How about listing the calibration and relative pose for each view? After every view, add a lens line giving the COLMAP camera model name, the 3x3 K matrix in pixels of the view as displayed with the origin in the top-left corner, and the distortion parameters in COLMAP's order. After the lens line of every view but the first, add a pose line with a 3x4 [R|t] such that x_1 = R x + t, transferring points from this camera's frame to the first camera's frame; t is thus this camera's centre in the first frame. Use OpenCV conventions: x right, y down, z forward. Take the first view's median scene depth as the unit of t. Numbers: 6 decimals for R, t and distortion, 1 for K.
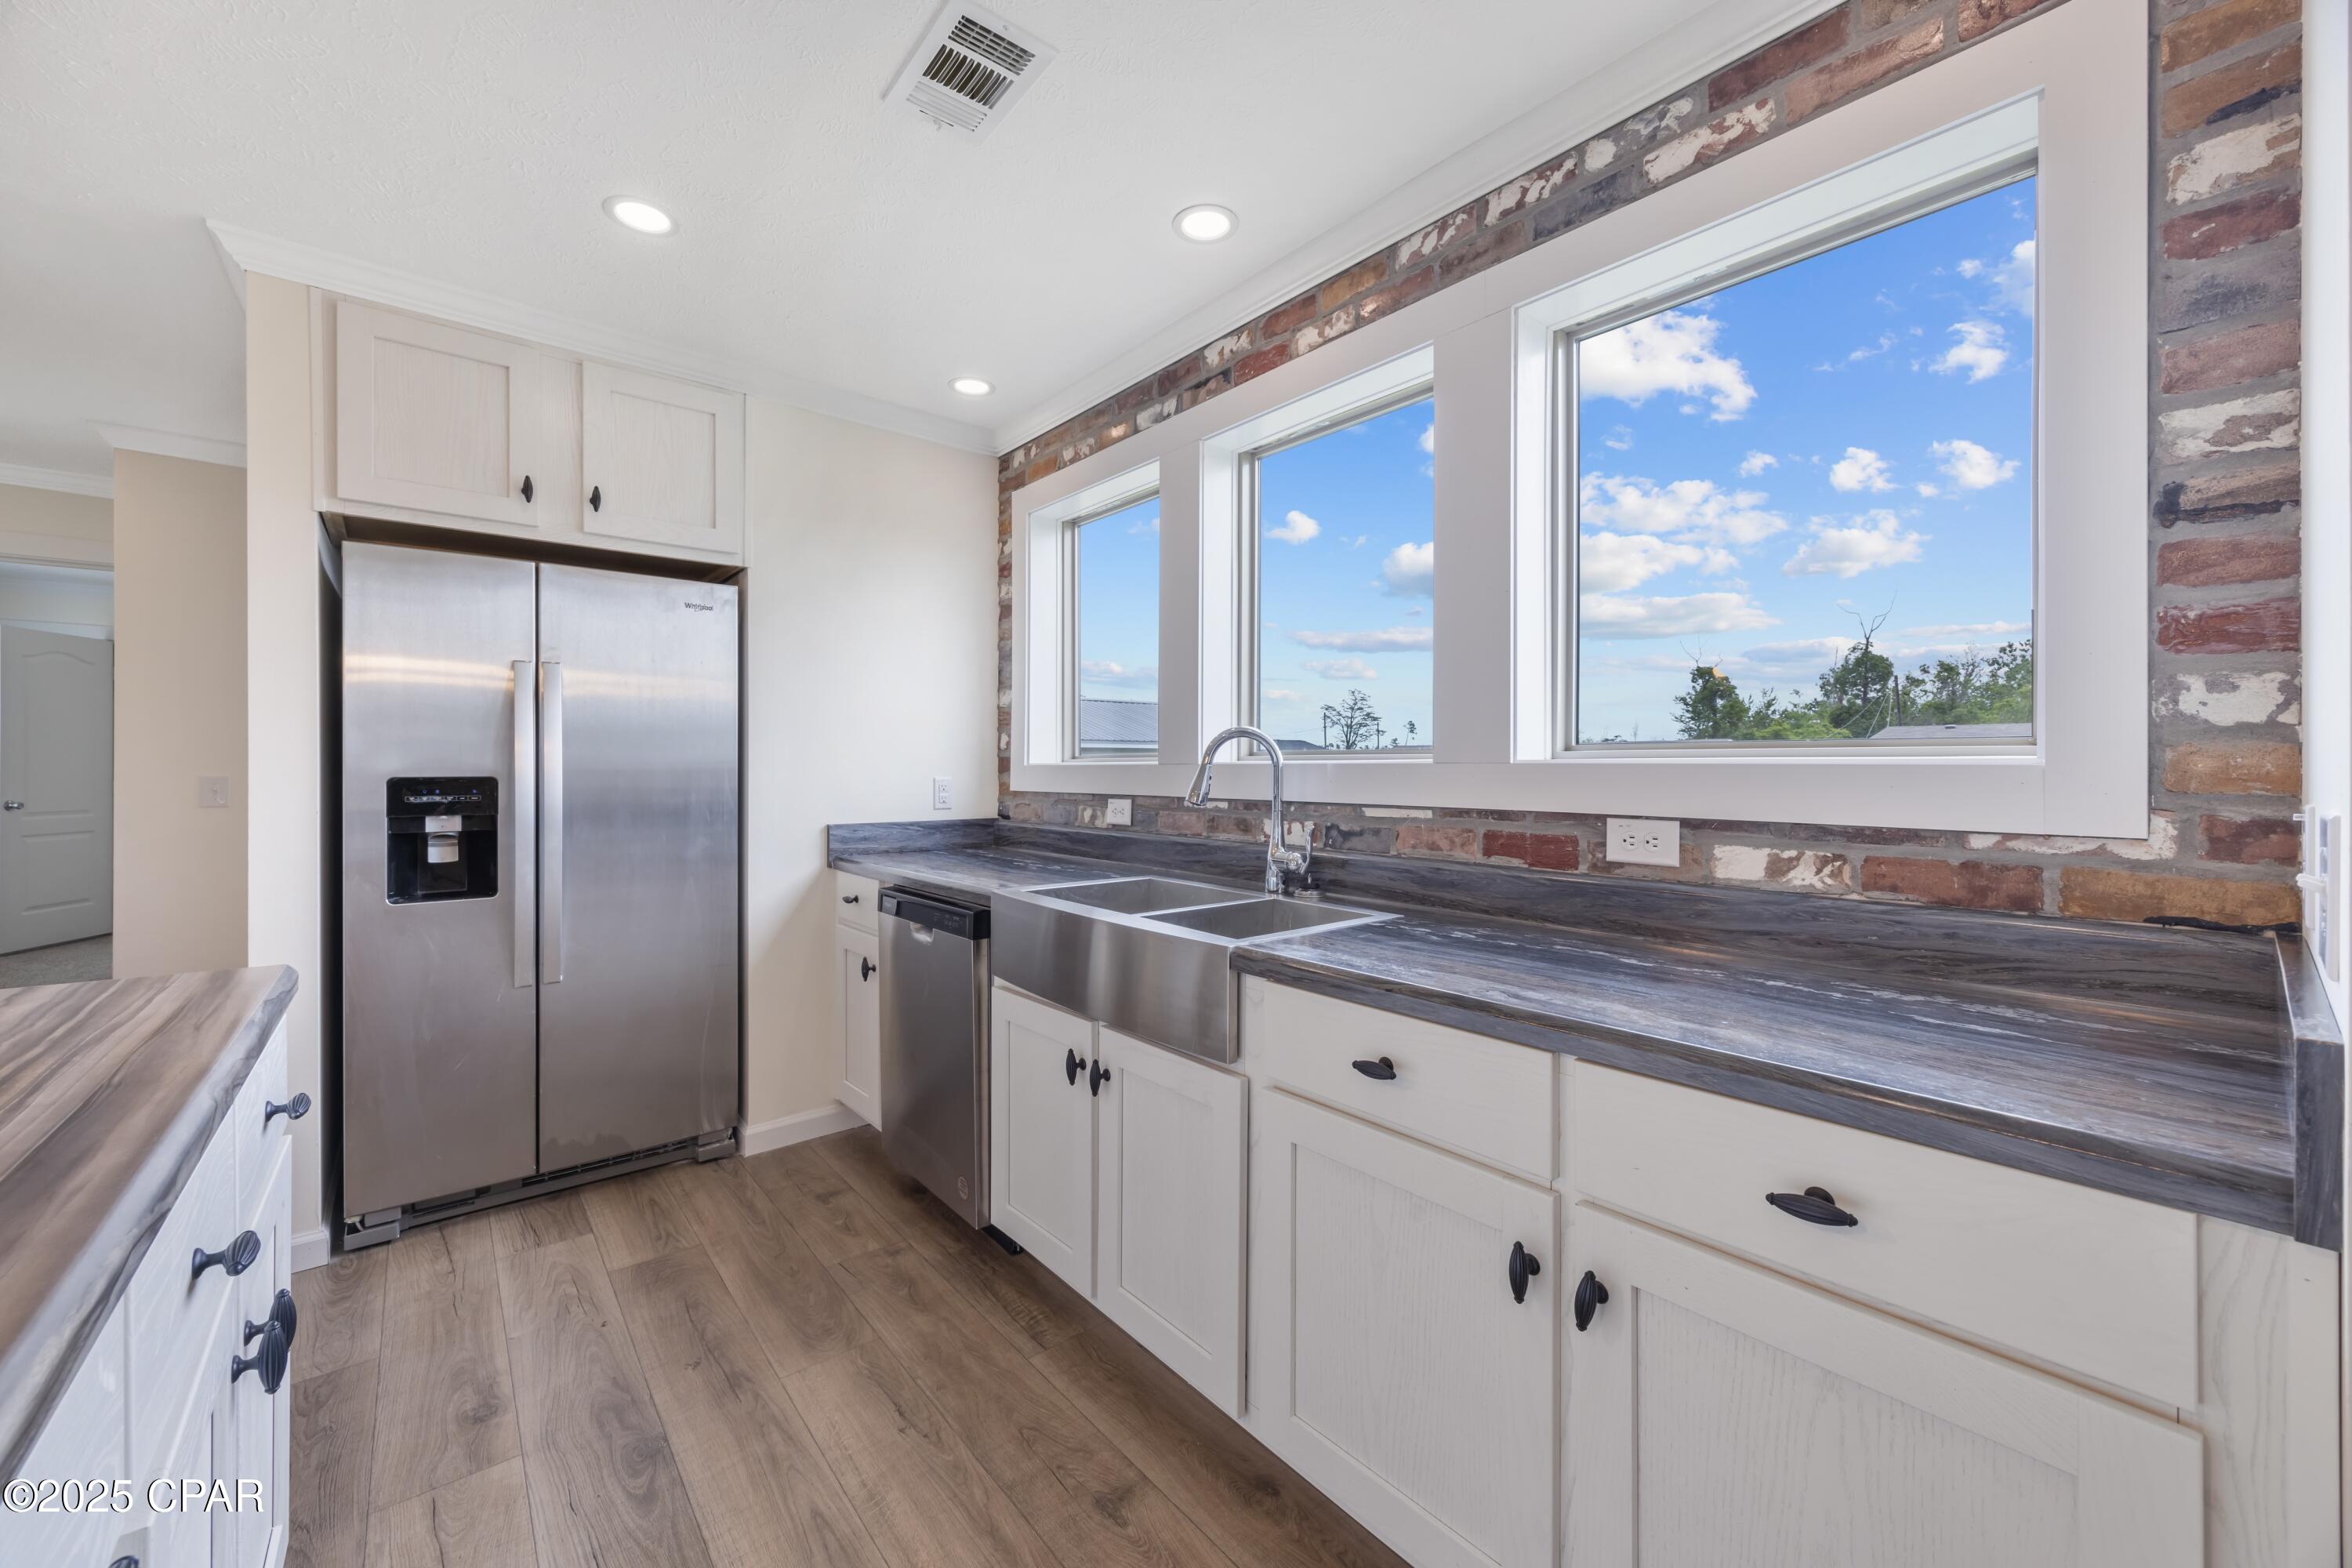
lens RADIAL K [[897.9, 0, 1157.5], [0, 897.9, 764.5], [0, 0, 1]] dist [-0.000505, -0.000150]
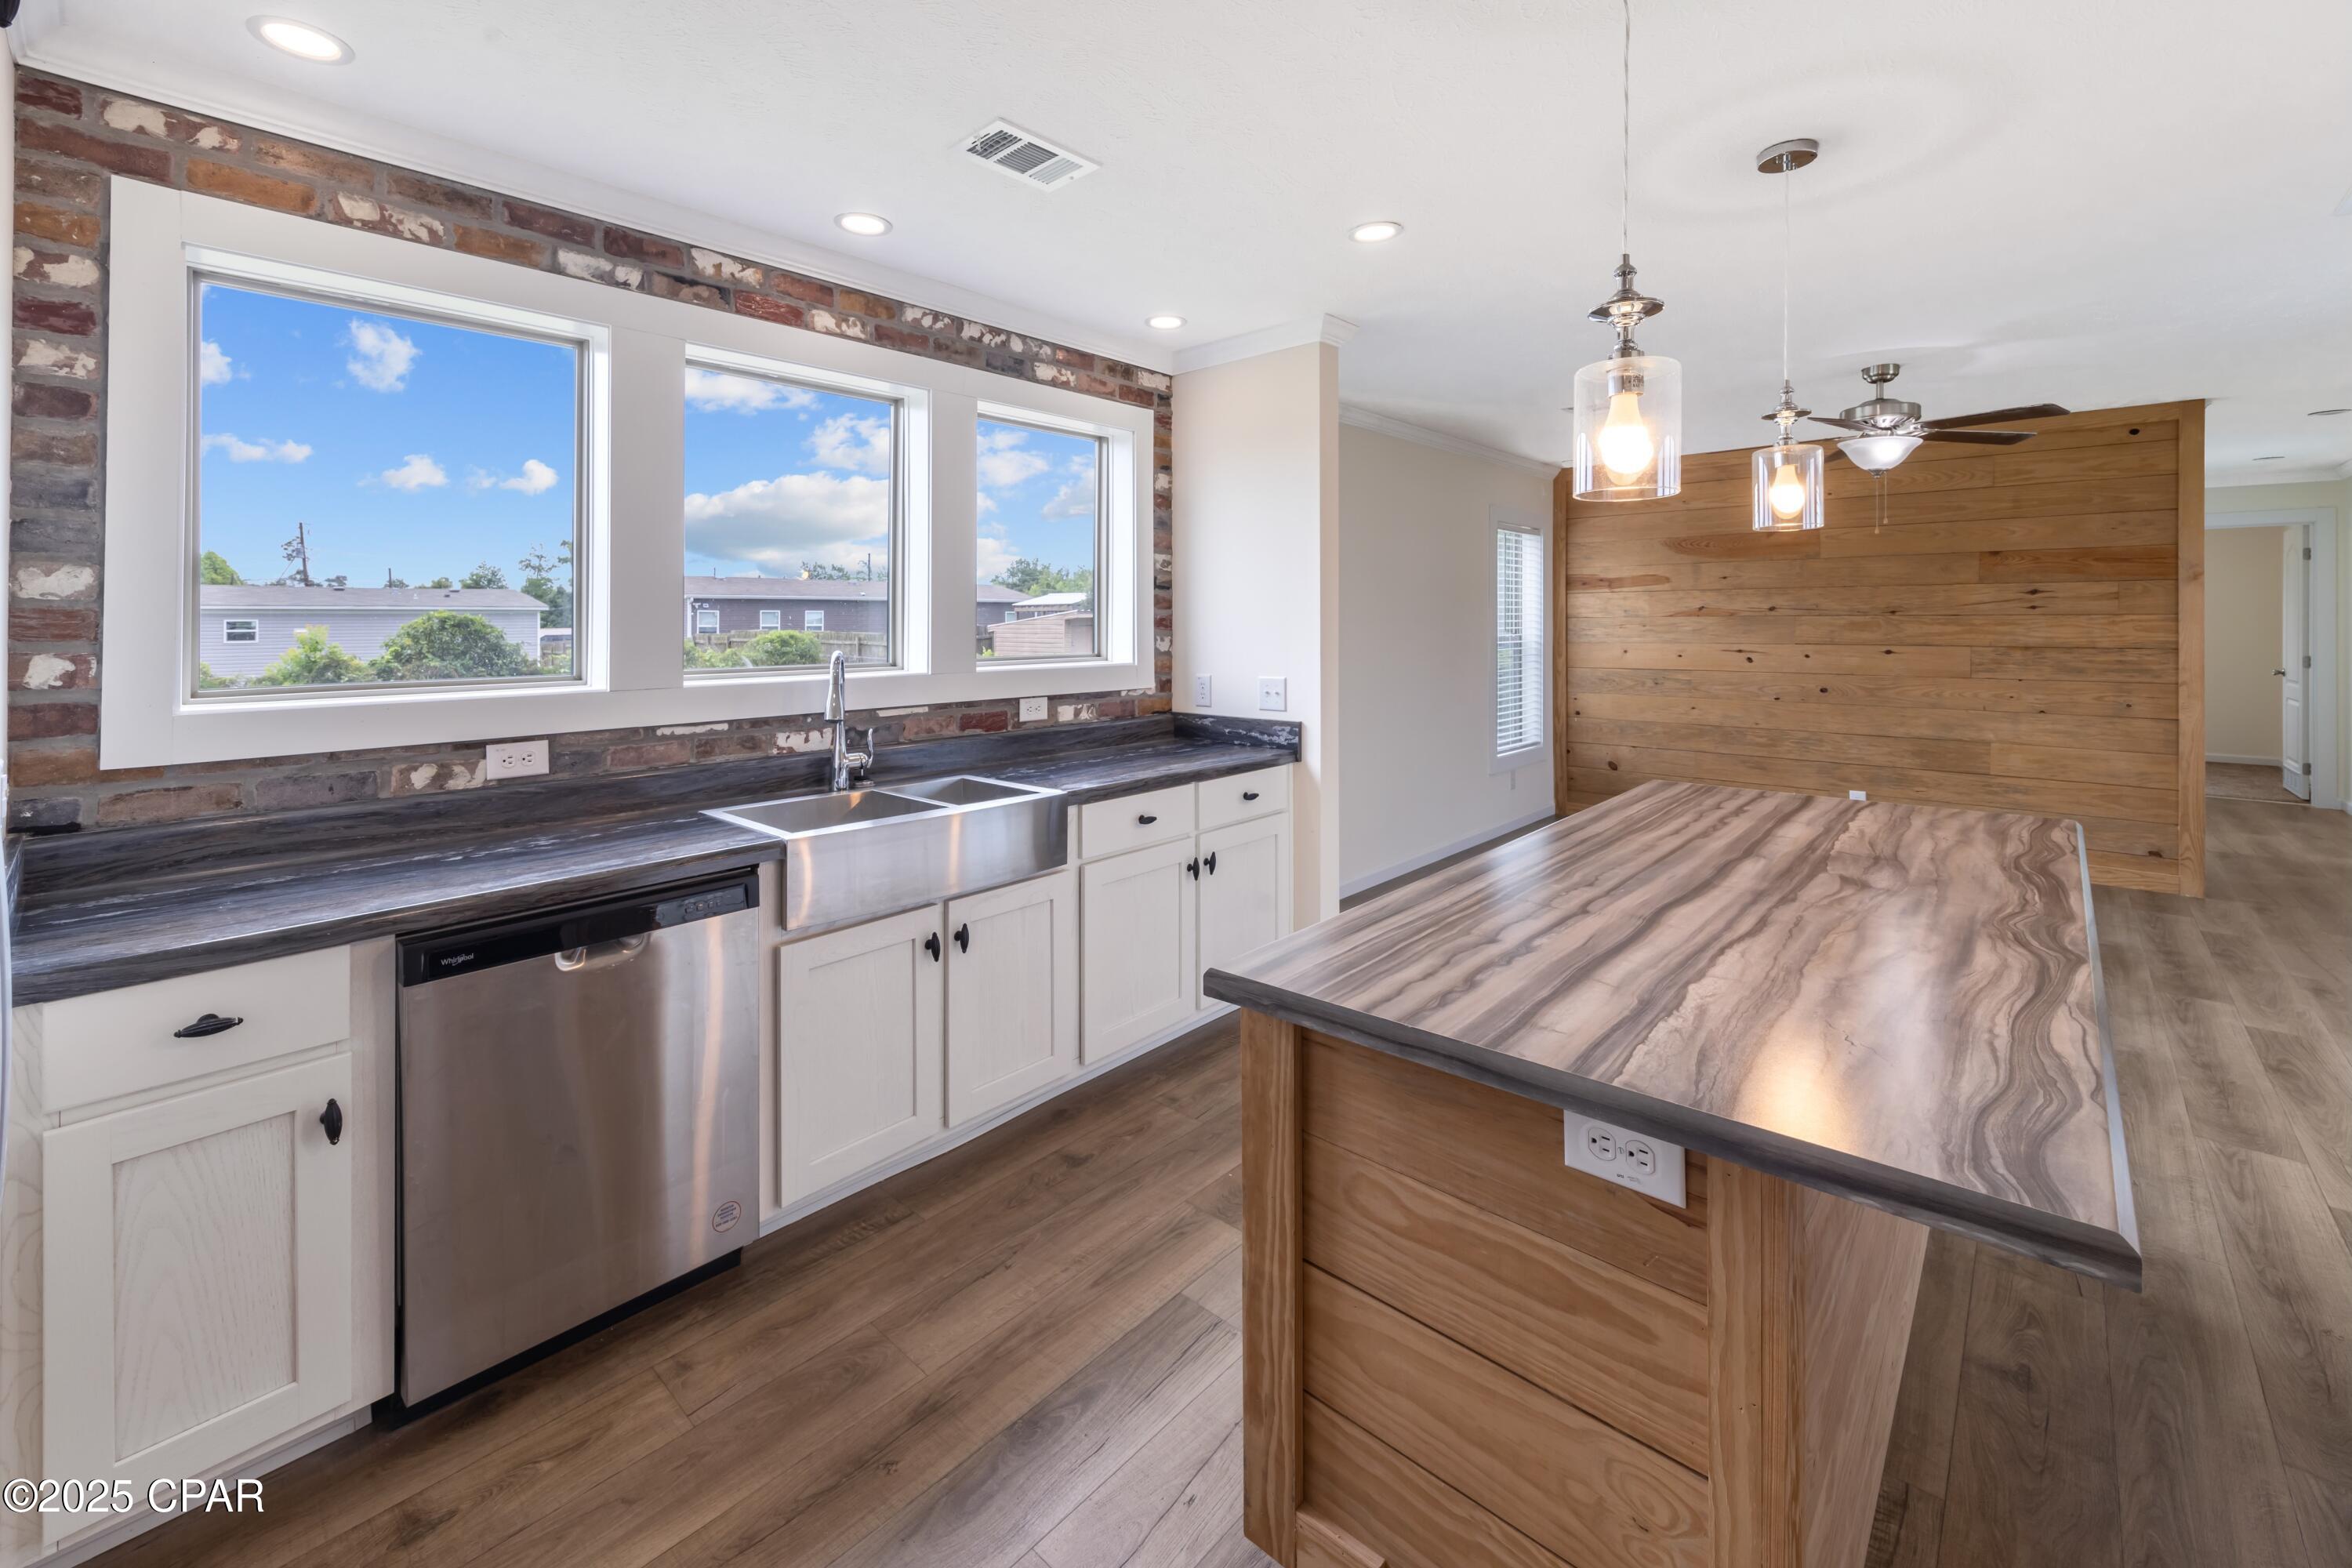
lens RADIAL K [[982.6, 0, 1222.5], [0, 982.6, 612.6], [0, 0, 1]] dist [0.021096, -0.000035]
pose [[-0.185428, 0.000226, 0.982658, -1.175903], [-0.007475, 0.999971, -0.001640, -0.089232], [-0.982629, -0.007649, -0.185421, 0.702130]]
